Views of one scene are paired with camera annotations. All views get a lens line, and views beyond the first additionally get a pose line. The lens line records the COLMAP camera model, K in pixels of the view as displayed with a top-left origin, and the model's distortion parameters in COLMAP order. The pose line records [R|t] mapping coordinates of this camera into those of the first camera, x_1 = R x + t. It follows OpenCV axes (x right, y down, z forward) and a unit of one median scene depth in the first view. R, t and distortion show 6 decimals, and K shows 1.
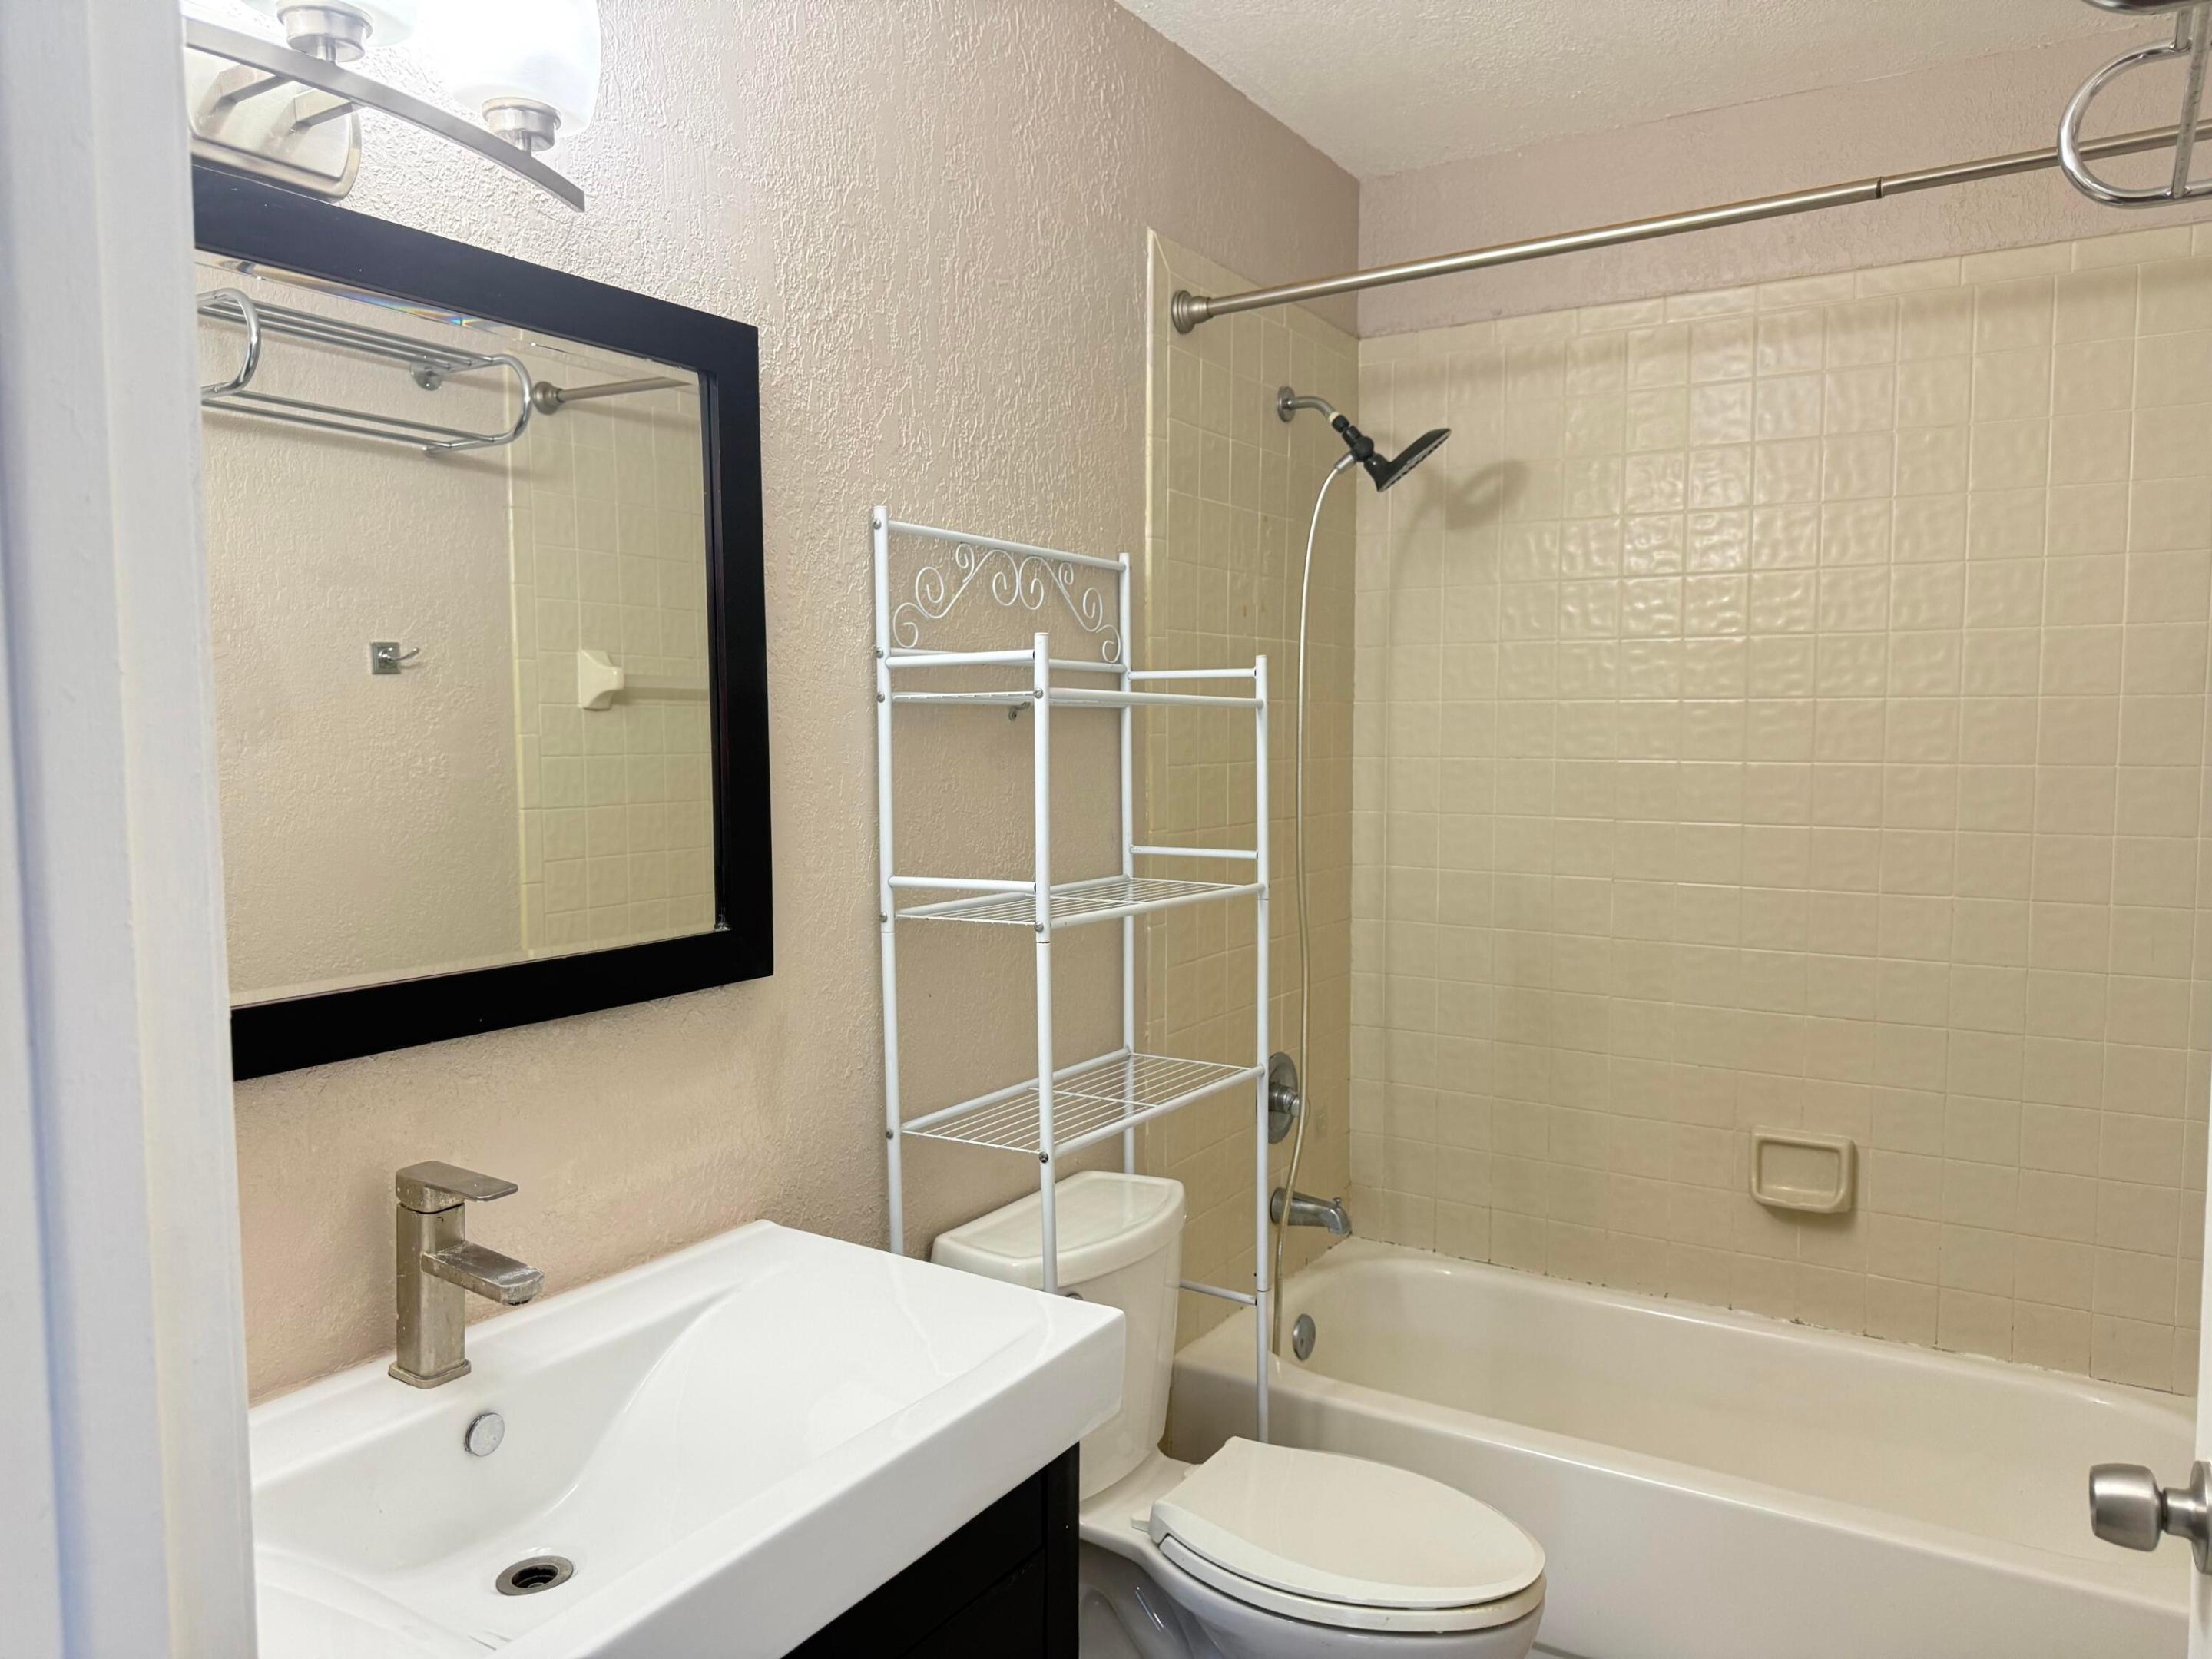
lens RADIAL K [[1579.6, 0, 1128.4], [0, 1579.6, 827.5], [0, 0, 1]] dist [0.070320, -0.004752]
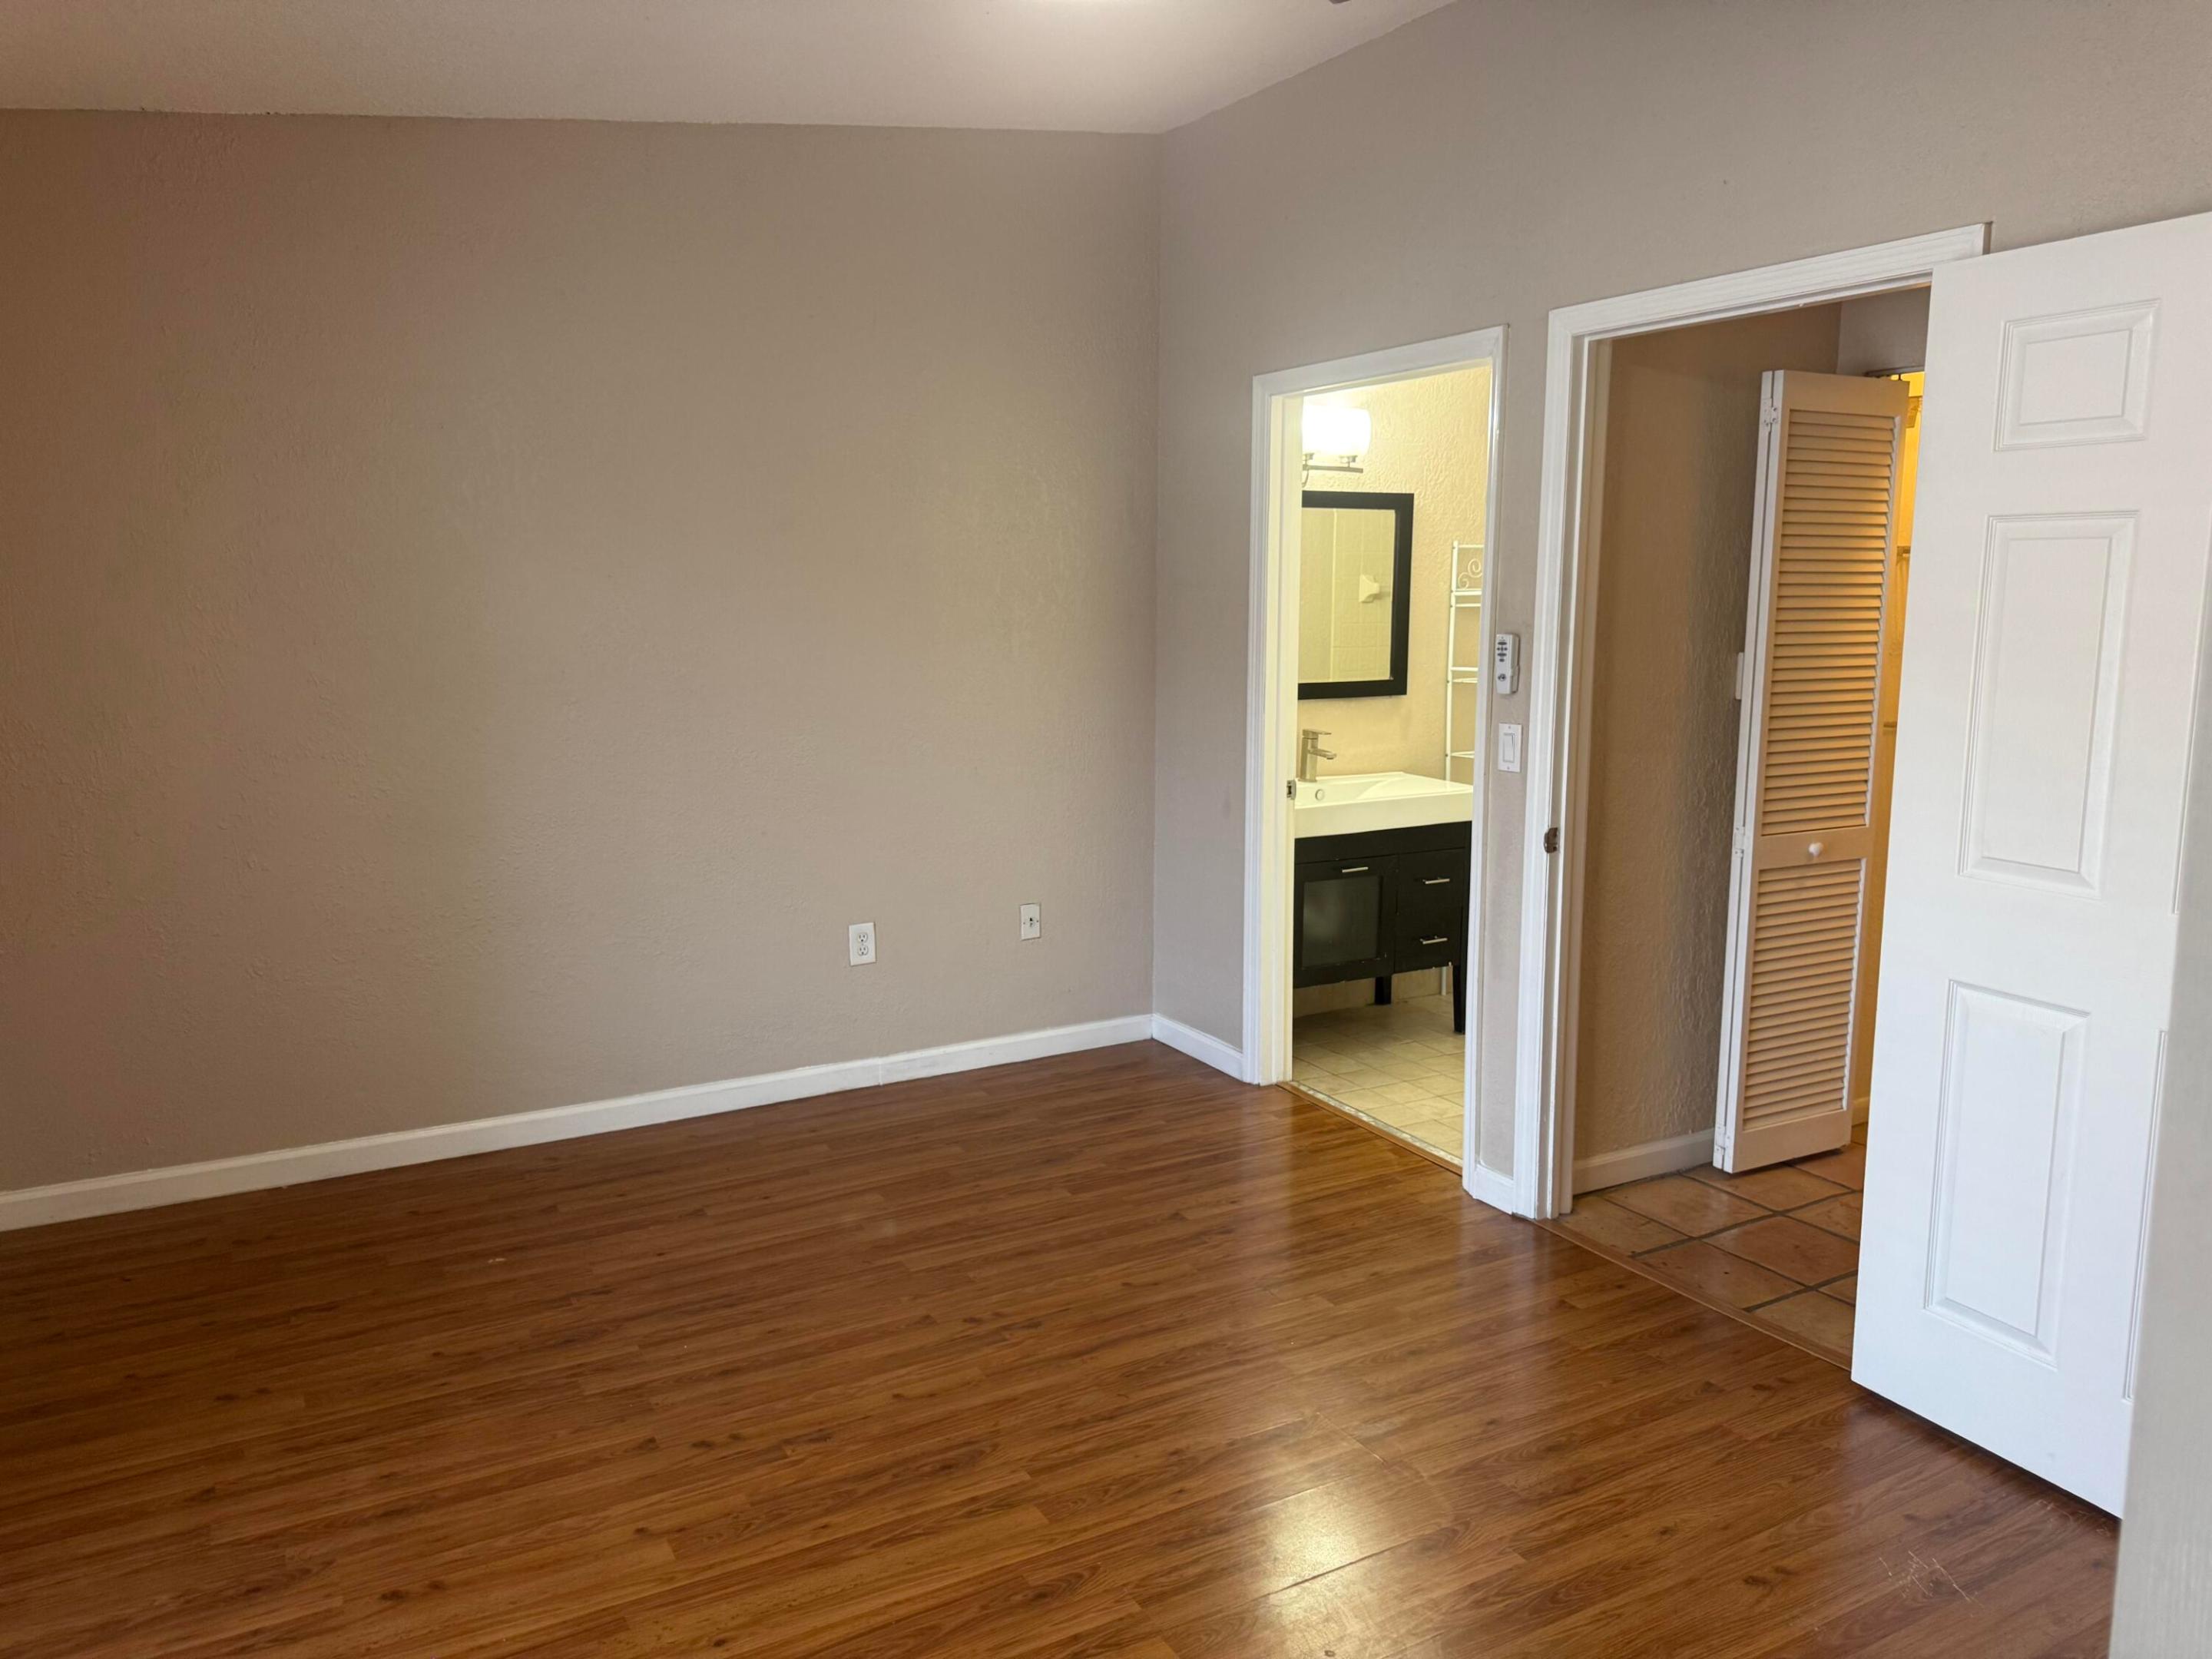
lens RADIAL K [[1605.7, 0, 1094.6], [0, 1605.7, 819.2], [0, 0, 1]] dist [0.023855, -0.023539]
pose [[0.875453, 0.084117, -0.475926, 0.801149], [-0.046163, 0.994789, 0.090907, 0.079139], [0.481093, -0.057615, 0.874774, -2.185017]]
